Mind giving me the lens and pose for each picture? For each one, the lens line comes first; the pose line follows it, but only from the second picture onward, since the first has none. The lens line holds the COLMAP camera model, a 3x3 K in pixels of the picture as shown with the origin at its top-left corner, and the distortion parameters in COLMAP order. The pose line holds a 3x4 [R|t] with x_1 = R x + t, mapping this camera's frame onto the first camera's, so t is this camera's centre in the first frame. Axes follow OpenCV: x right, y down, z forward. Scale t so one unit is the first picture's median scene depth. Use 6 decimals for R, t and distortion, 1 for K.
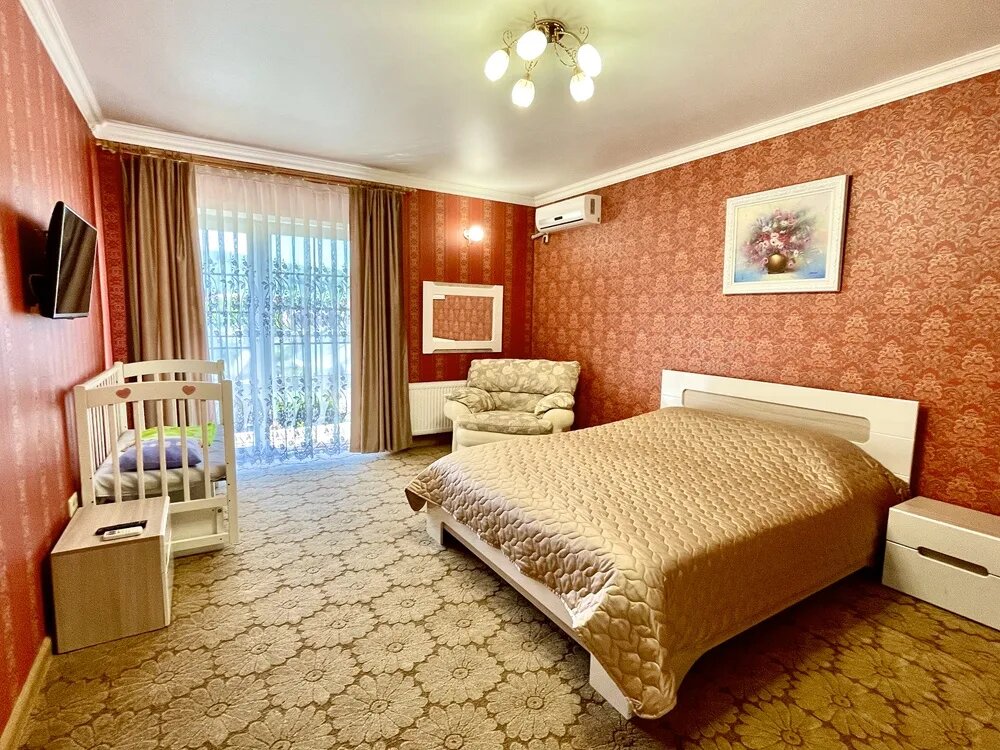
lens RADIAL K [[503.8, 0, 522.5], [0, 503.8, 376.3], [0, 0, 1]] dist [-0.002230, -0.000880]
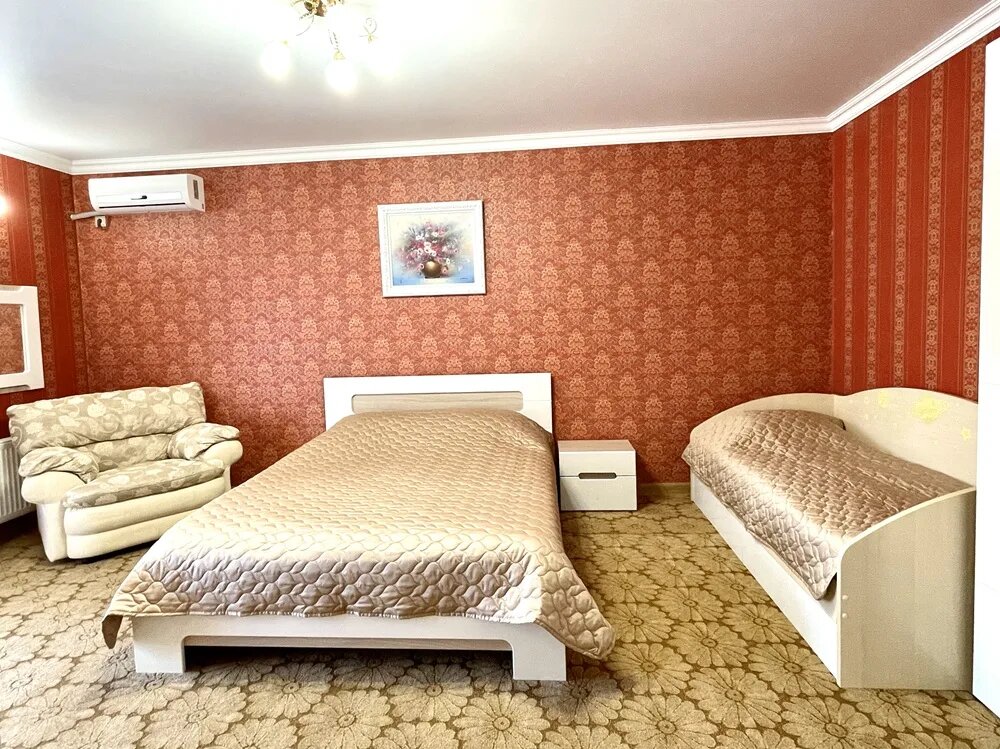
lens RADIAL K [[547.0, 0, 501.8], [0, 547.0, 352.5], [0, 0, 1]] dist [-0.000473, -0.000742]
pose [[0.594975, -0.091447, 0.798525, -0.393860], [0.136676, 0.990548, 0.011602, -0.033049], [-0.792038, 0.102237, 0.601850, 0.161061]]
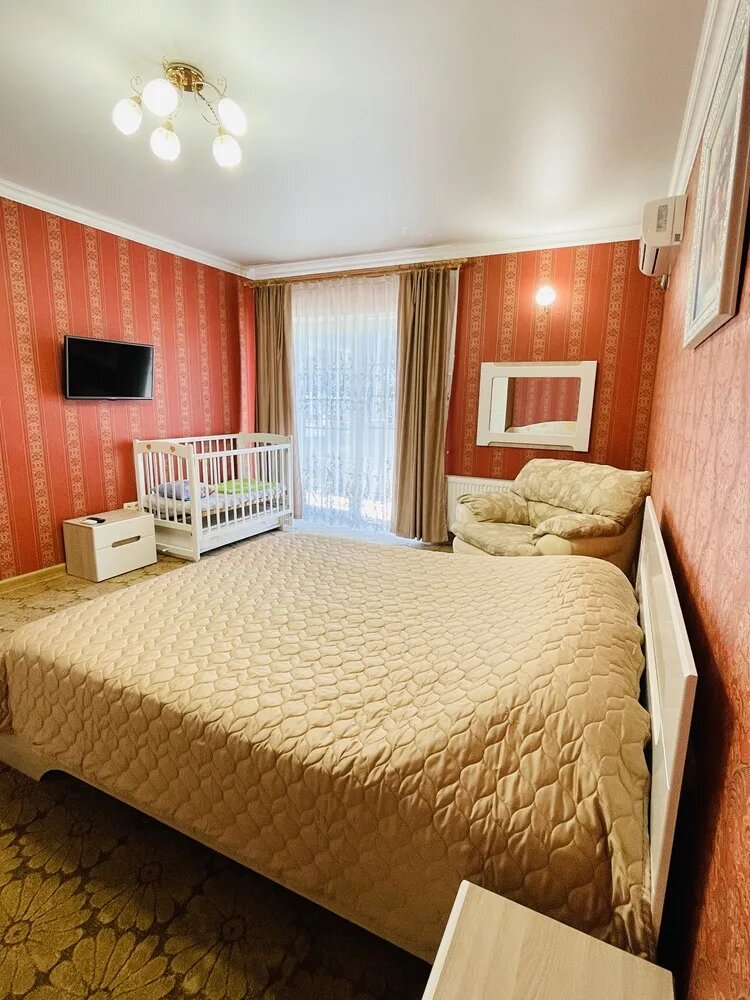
lens RADIAL K [[503.8, 0, 375.0], [0, 503.8, 500.0], [0, 0, 1]] dist [-0.002230, -0.000880]
pose [[0.514783, 0.158428, -0.842555, 0.689469], [-0.110066, 0.986857, 0.118314, -0.049657], [0.850226, 0.031831, 0.525455, 0.541226]]
